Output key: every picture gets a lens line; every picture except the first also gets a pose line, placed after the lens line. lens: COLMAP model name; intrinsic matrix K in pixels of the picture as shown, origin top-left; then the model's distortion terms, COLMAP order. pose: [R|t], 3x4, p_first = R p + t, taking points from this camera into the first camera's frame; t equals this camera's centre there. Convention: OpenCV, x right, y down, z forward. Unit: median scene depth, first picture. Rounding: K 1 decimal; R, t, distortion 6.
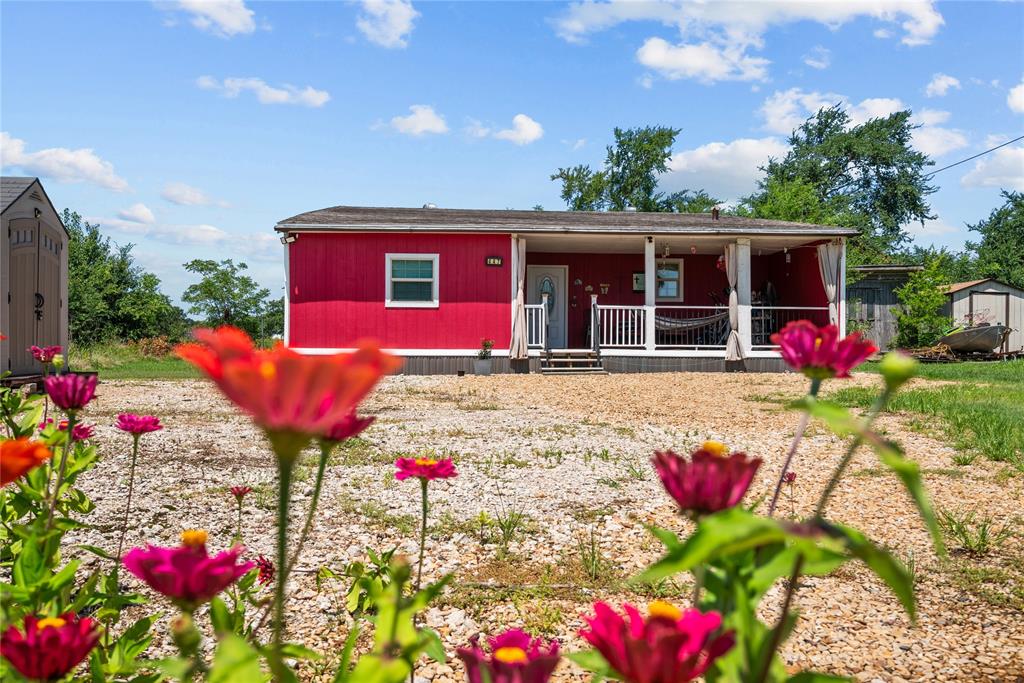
lens RADIAL K [[926.0, 0, 510.4], [0, 926.0, 358.3], [0, 0, 1]] dist [-0.000658, -0.000635]
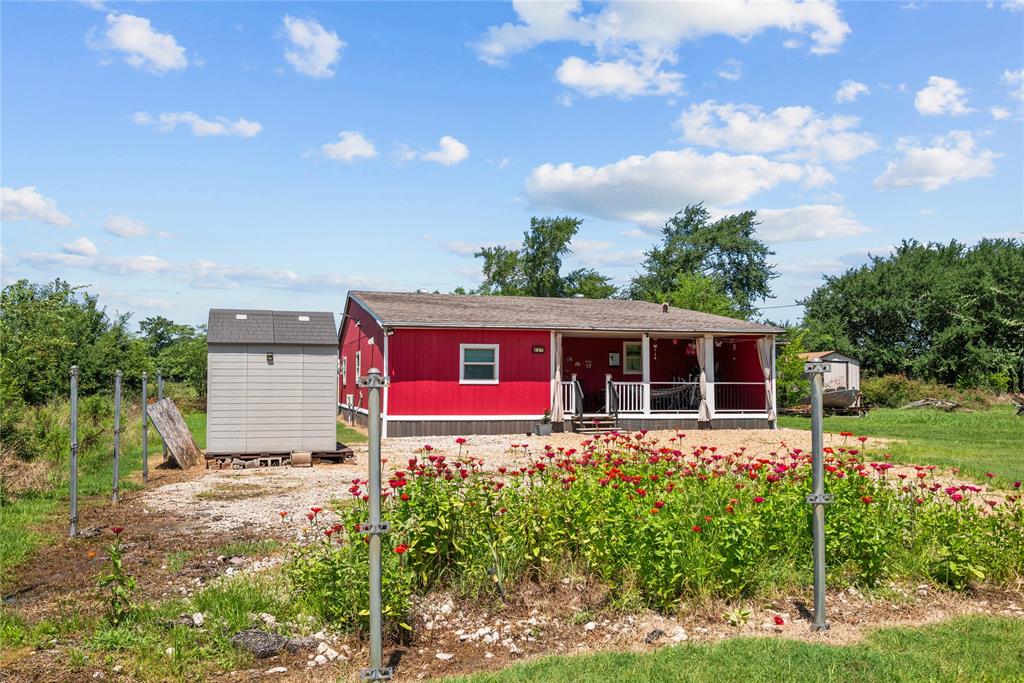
lens RADIAL K [[891.2, 0, 515.3], [0, 891.2, 345.4], [0, 0, 1]] dist [-0.001733, -0.000357]
pose [[0.979702, 0.006205, 0.200364, -0.285785], [0.005404, 0.998340, -0.057340, -0.033462], [-0.200388, 0.057259, 0.978042, -0.248780]]
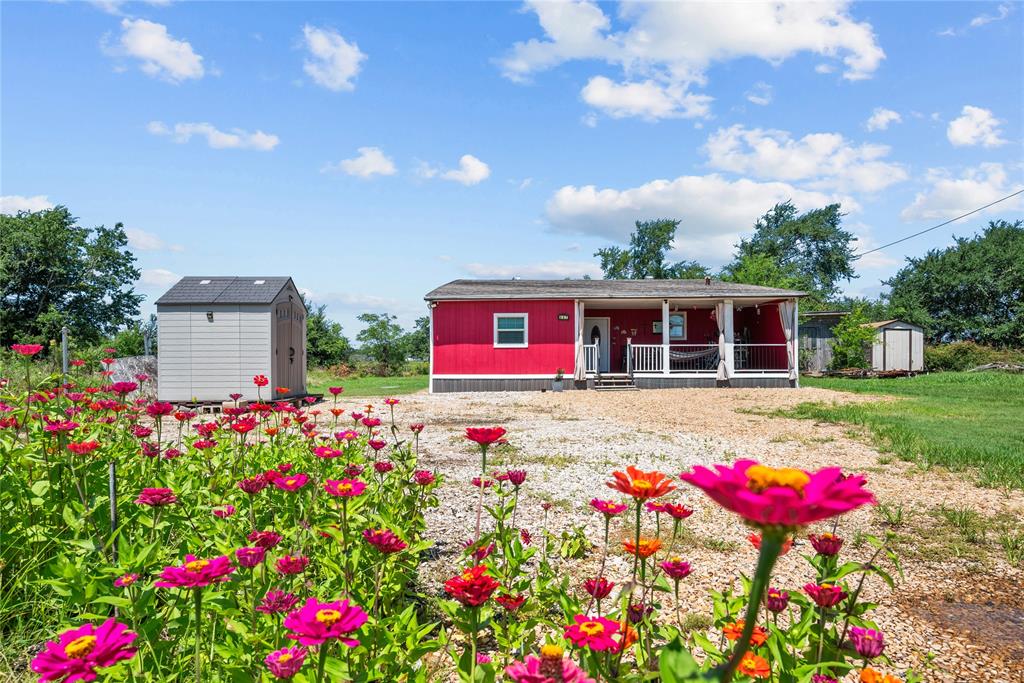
lens RADIAL K [[619.7, 0, 515.6], [0, 619.7, 371.5], [0, 0, 1]] dist [0.000523, -0.002099]
pose [[0.997172, -0.009070, -0.074599, -0.019075], [0.009064, 0.999959, -0.000420, -0.013108], [0.074600, -0.000257, 0.997214, -0.034556]]
